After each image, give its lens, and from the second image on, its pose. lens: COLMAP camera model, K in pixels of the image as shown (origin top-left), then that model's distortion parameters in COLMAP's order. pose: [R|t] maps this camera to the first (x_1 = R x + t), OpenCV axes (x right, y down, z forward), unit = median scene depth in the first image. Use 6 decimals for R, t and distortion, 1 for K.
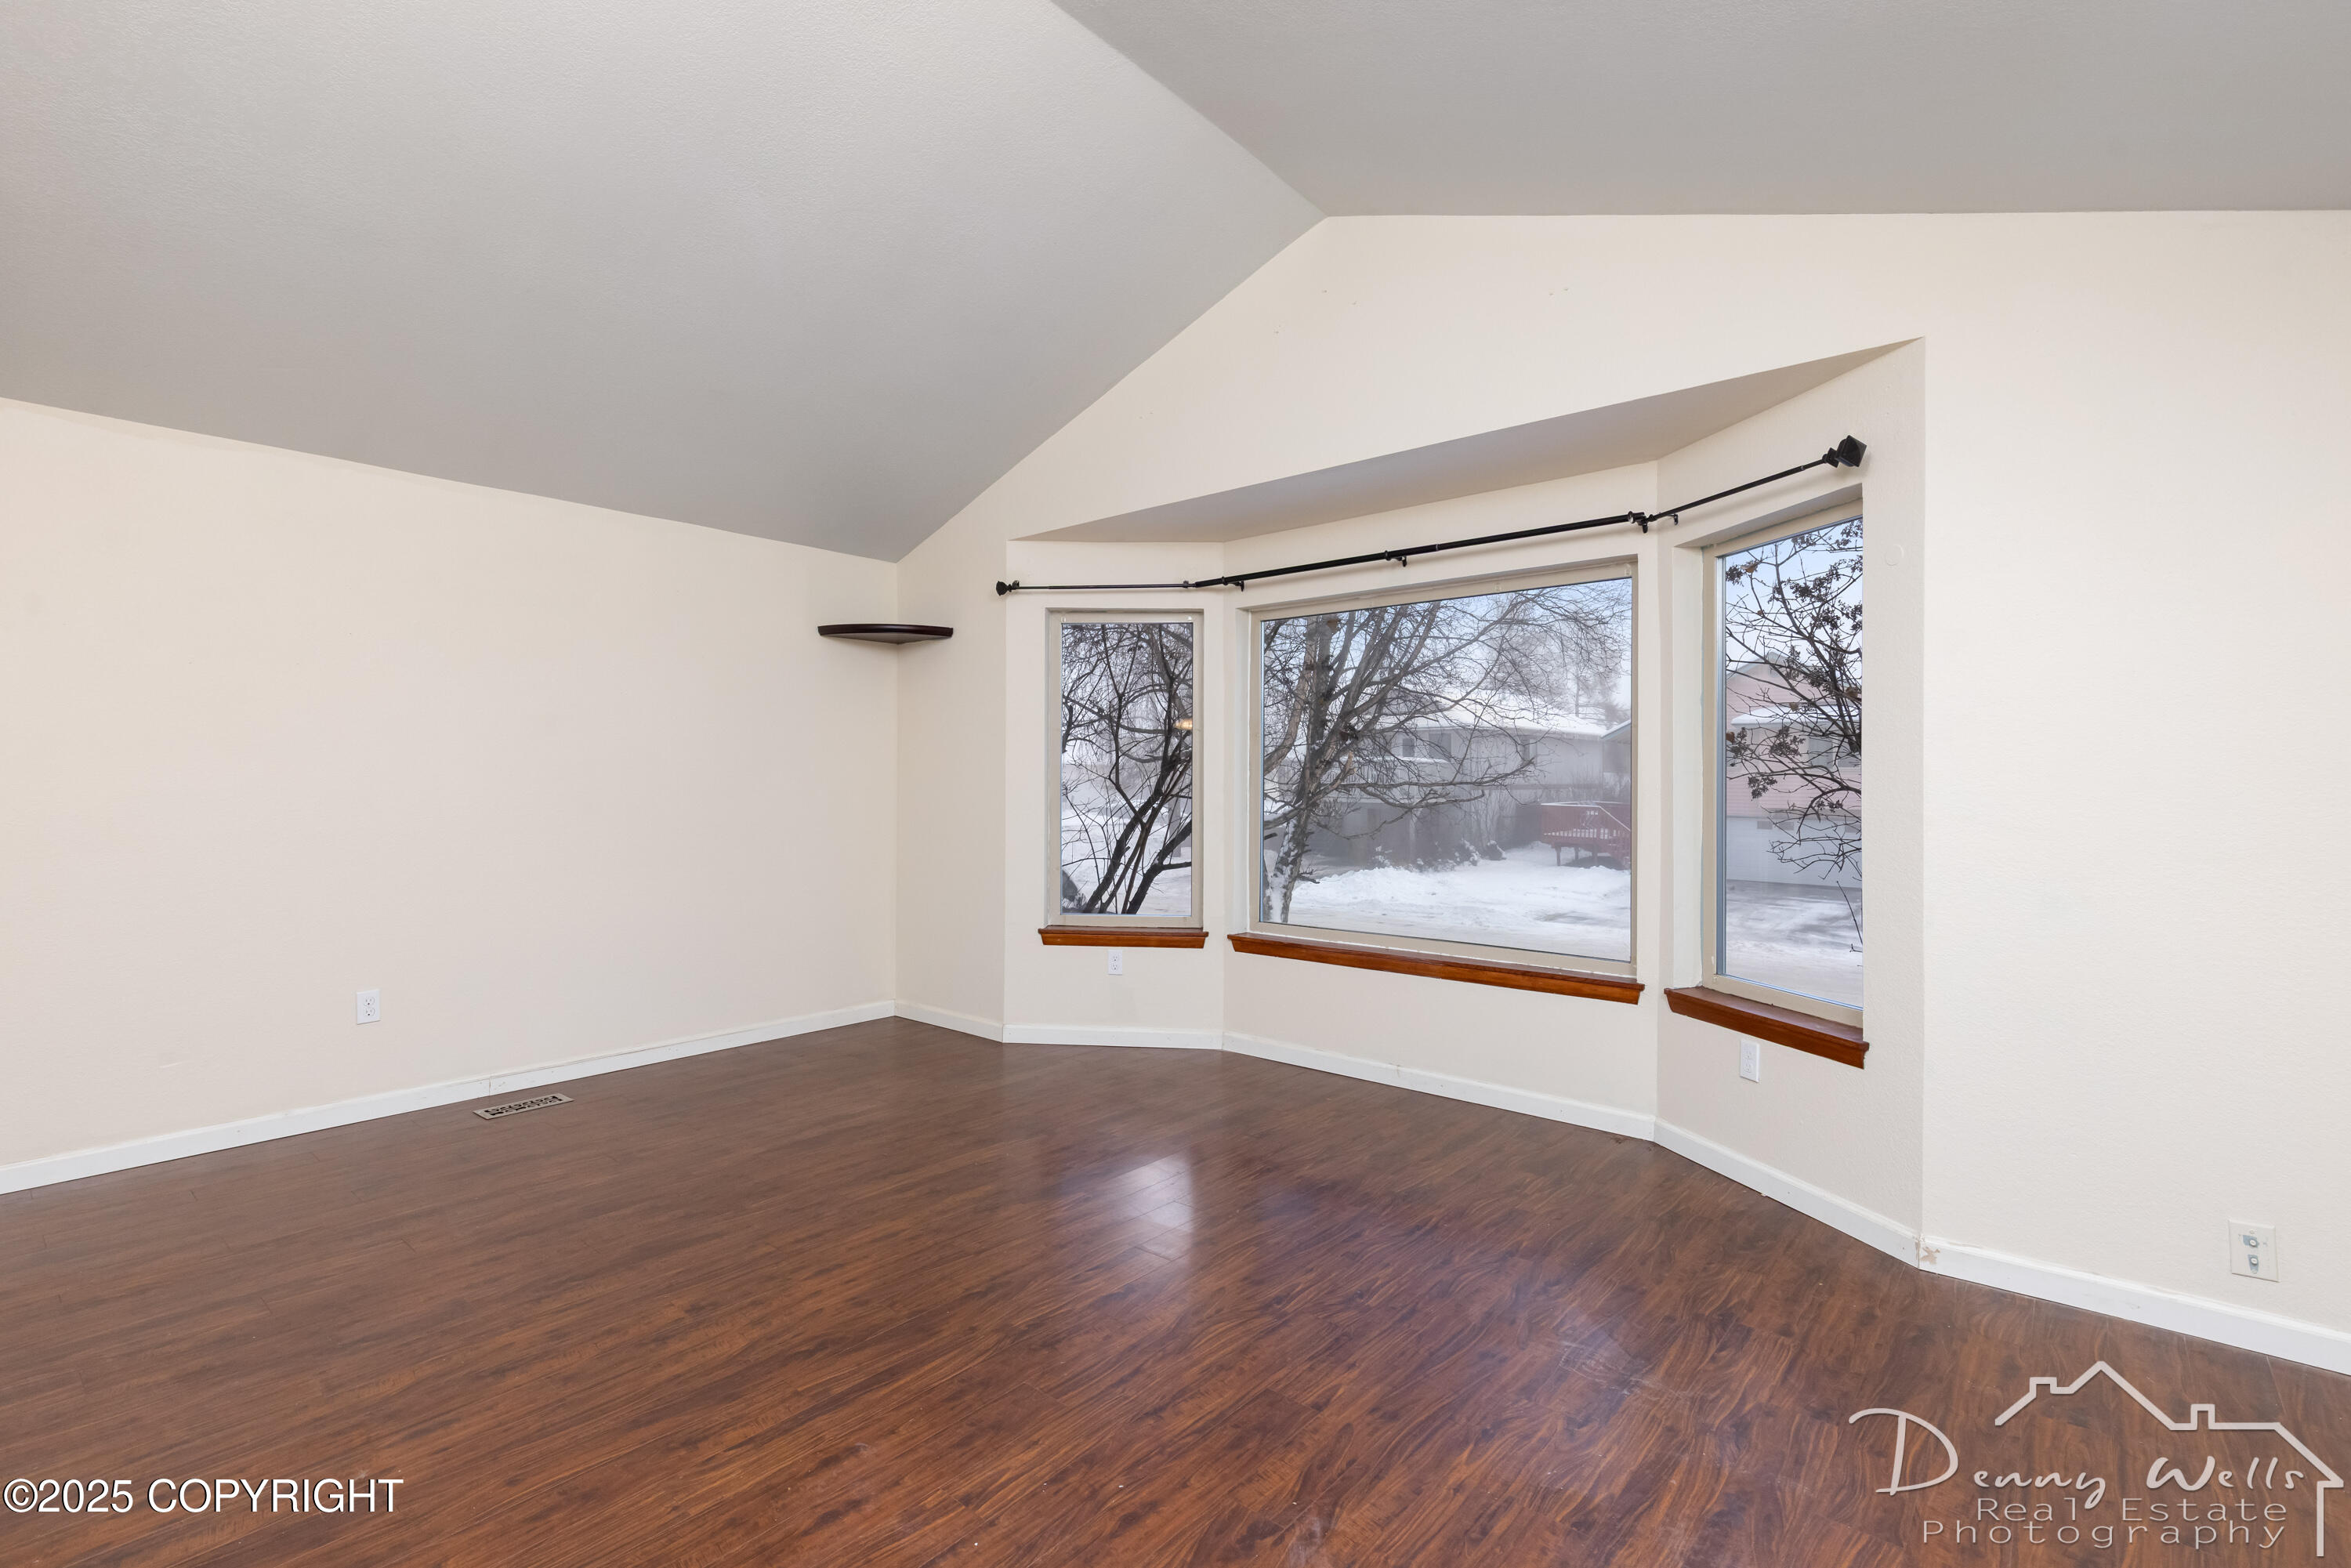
lens RADIAL K [[1063.7, 0, 1163.2], [0, 1063.7, 783.3], [0, 0, 1]] dist [0.002827, 0.000457]
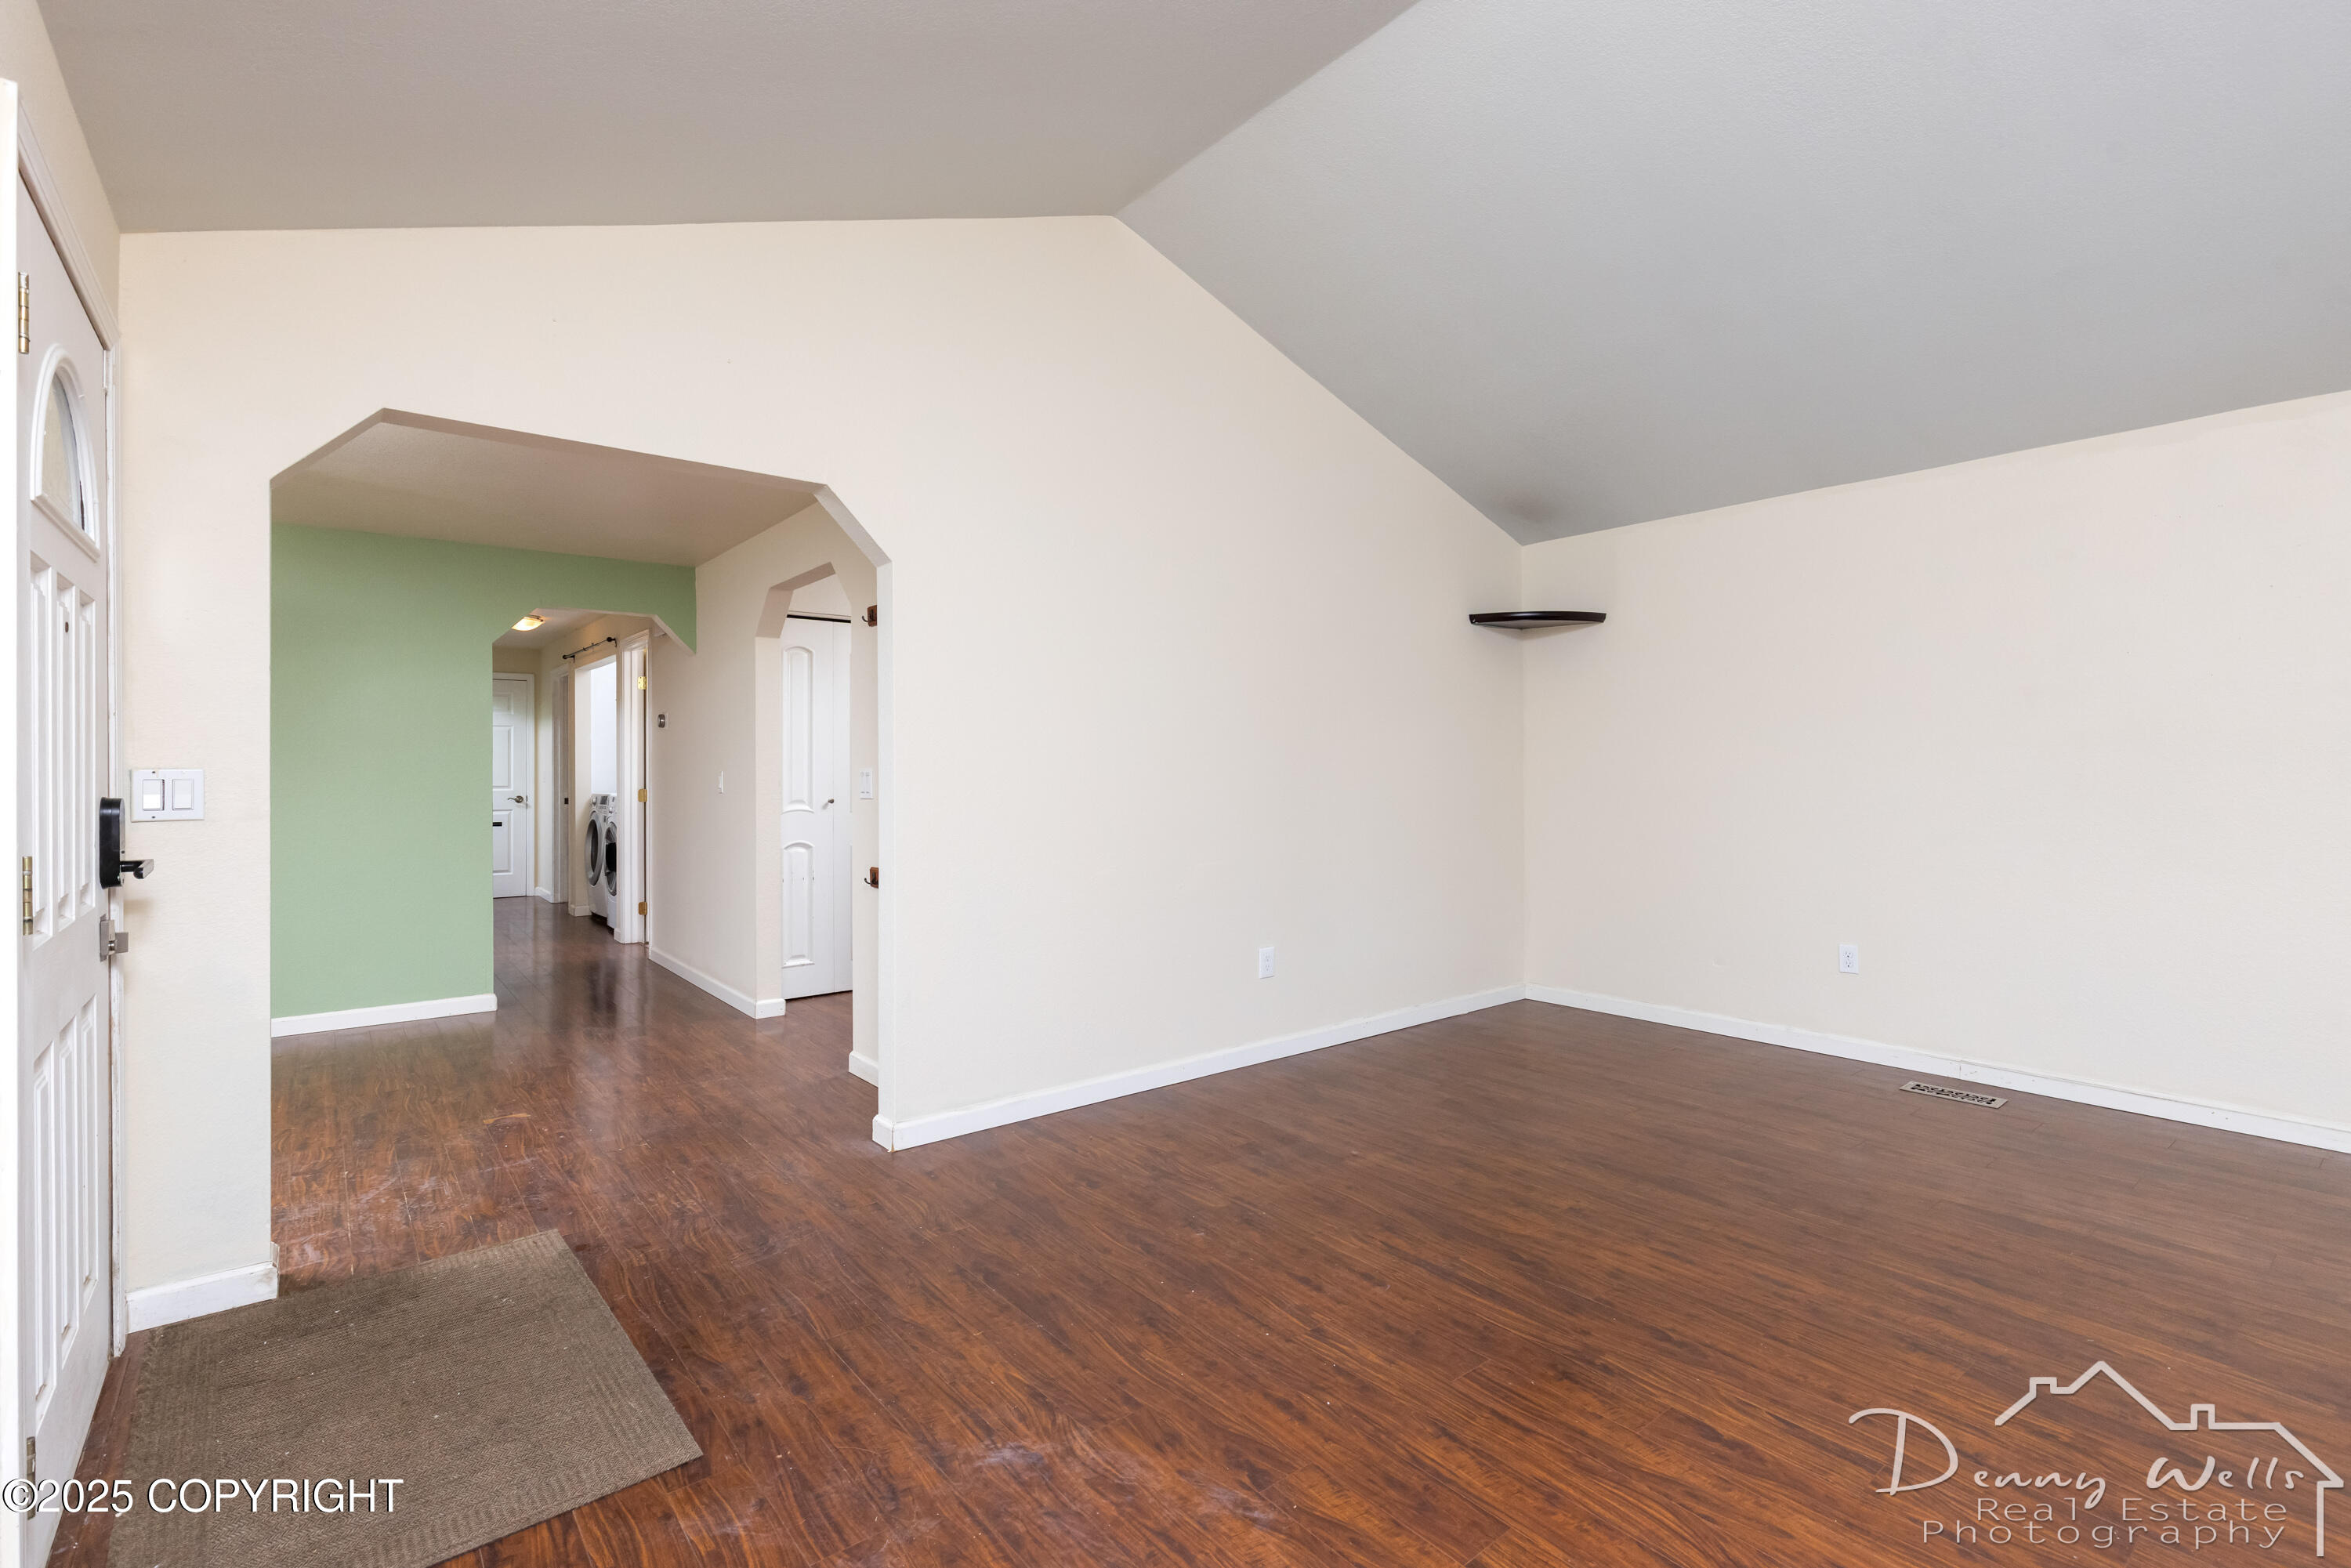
lens RADIAL K [[1072.9, 0, 1169.5], [0, 1072.9, 776.4], [0, 0, 1]] dist [0.003150, -0.000202]
pose [[-0.189863, 0.009957, -0.981760, 0.782410], [0.001604, 0.999950, 0.009832, 0.003574], [0.981809, 0.000292, -0.189869, 0.767815]]
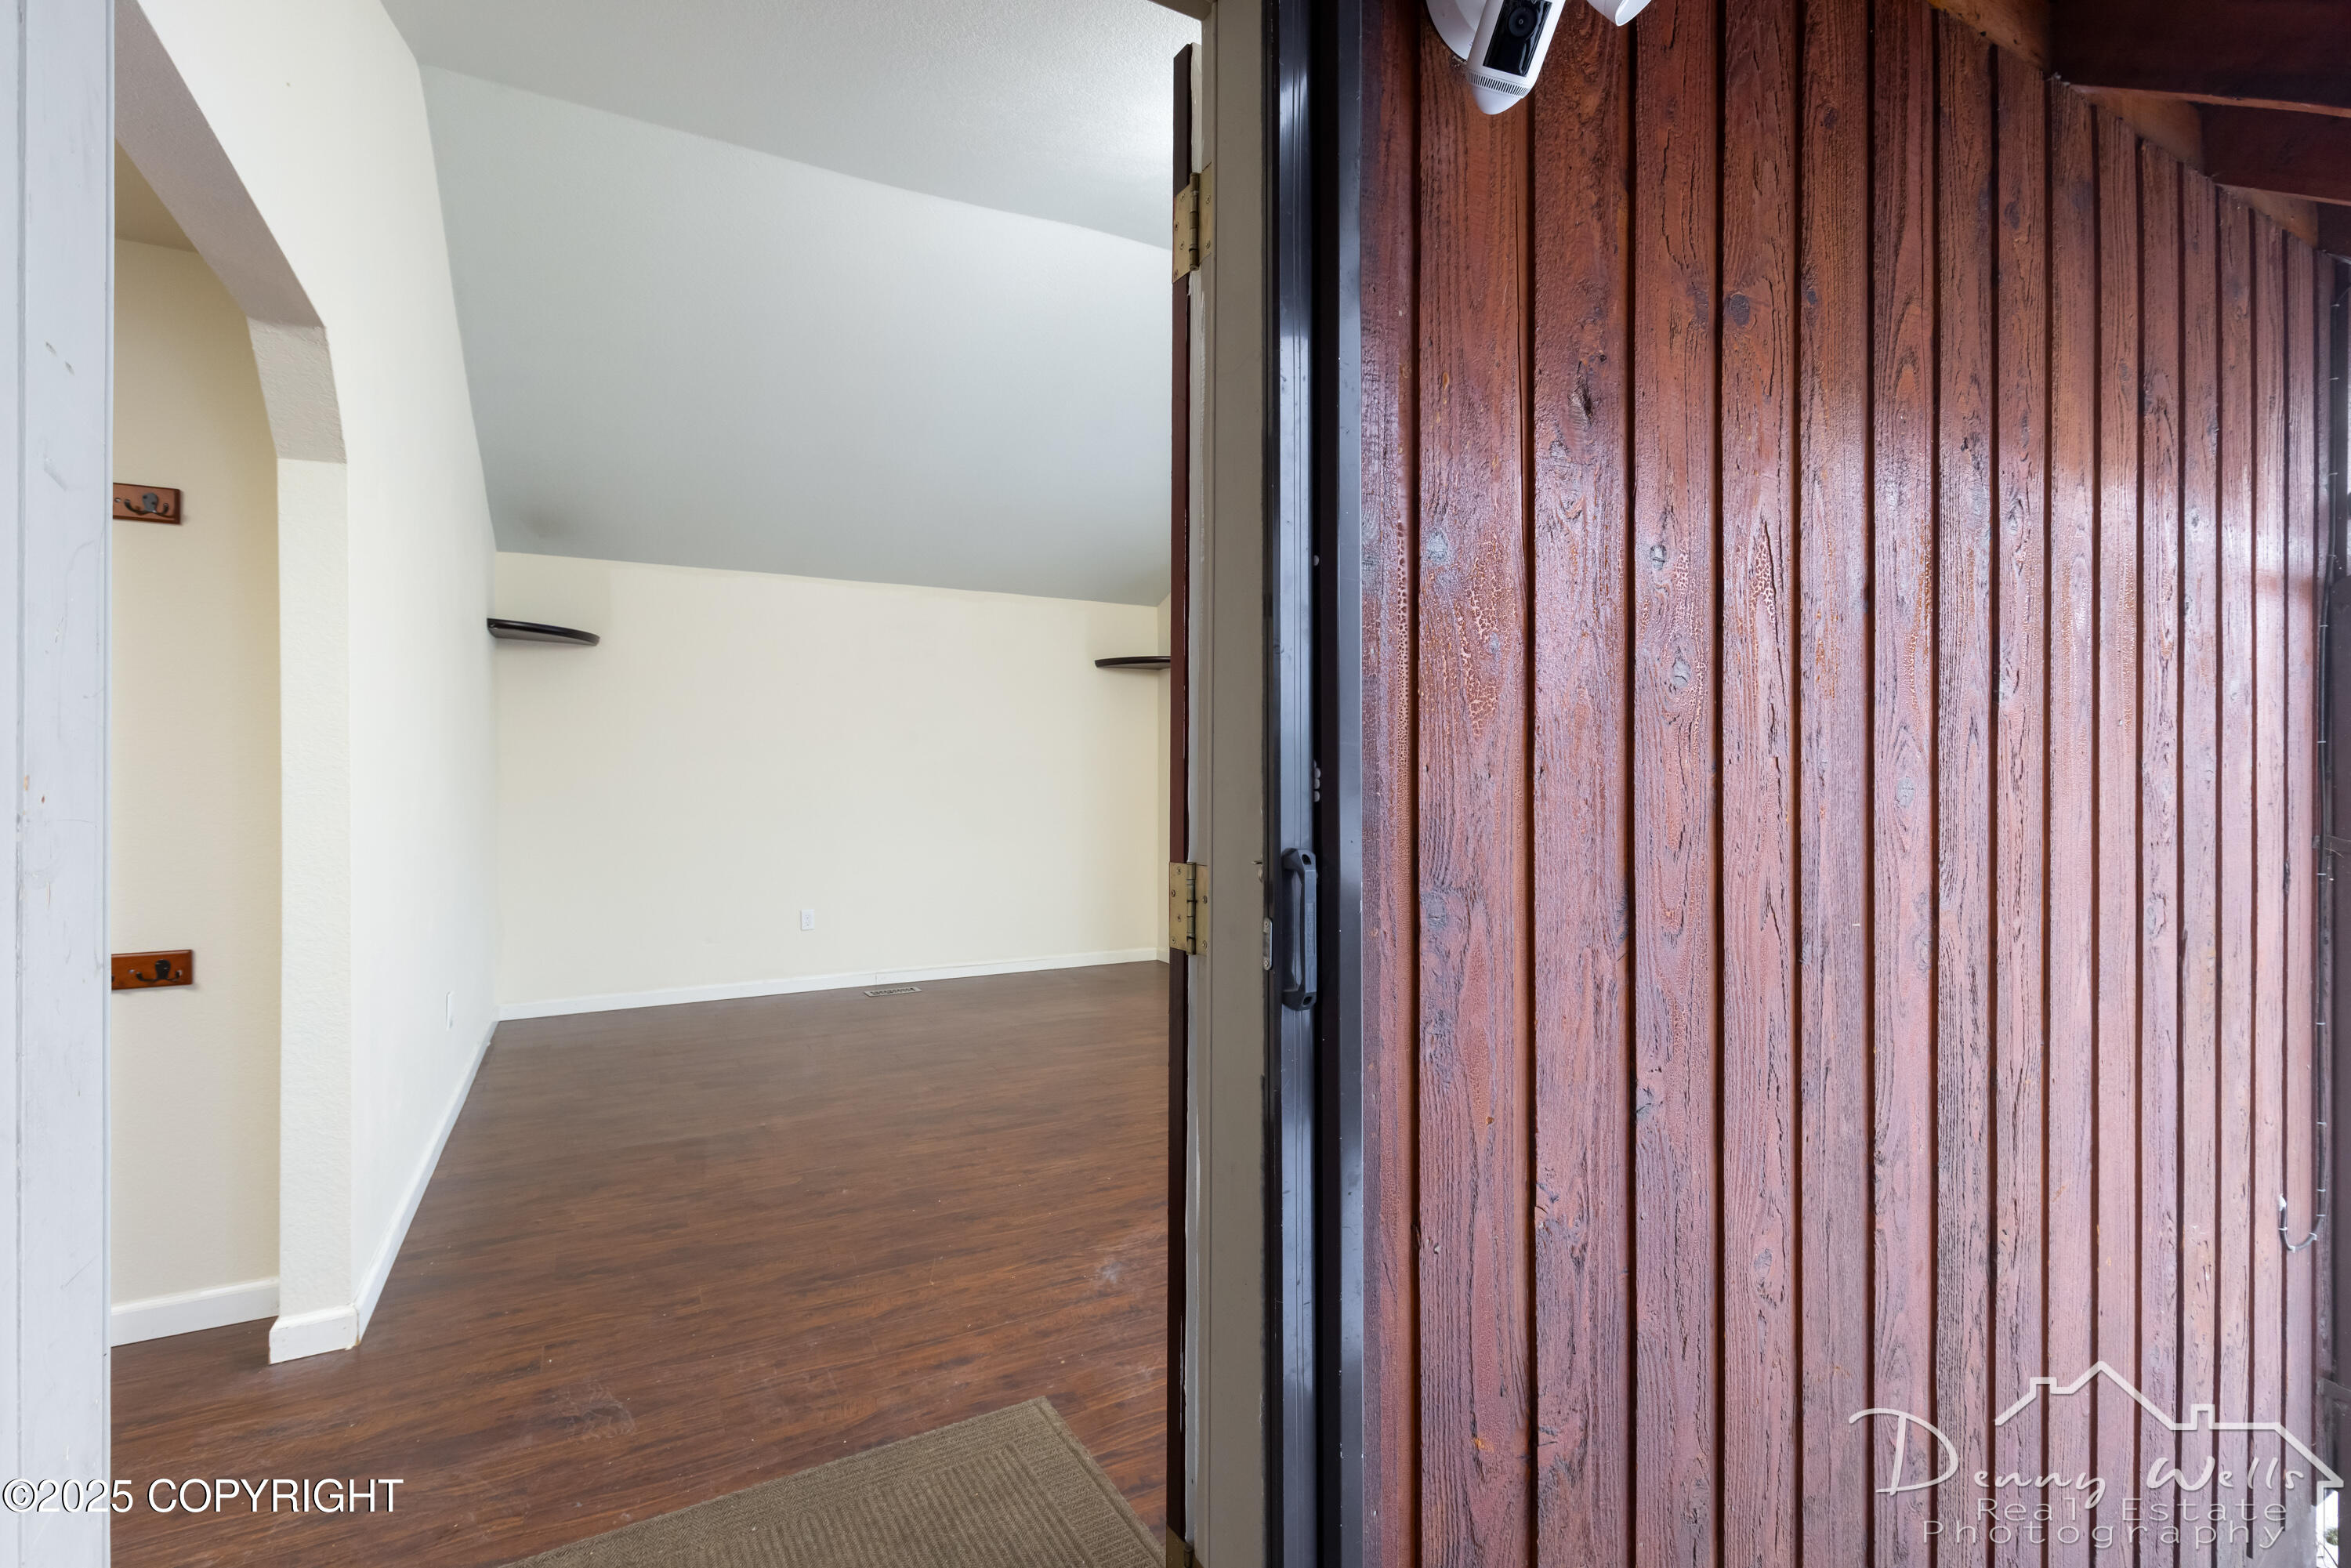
lens RADIAL K [[1072.9, 0, 1169.5], [0, 1072.9, 776.4], [0, 0, 1]] dist [0.003150, -0.000202]
pose [[0.931467, -0.004553, -0.363798, 0.504032], [0.002728, 0.999981, -0.005529, 0.012423], [0.363816, 0.004158, 0.931461, -0.431966]]
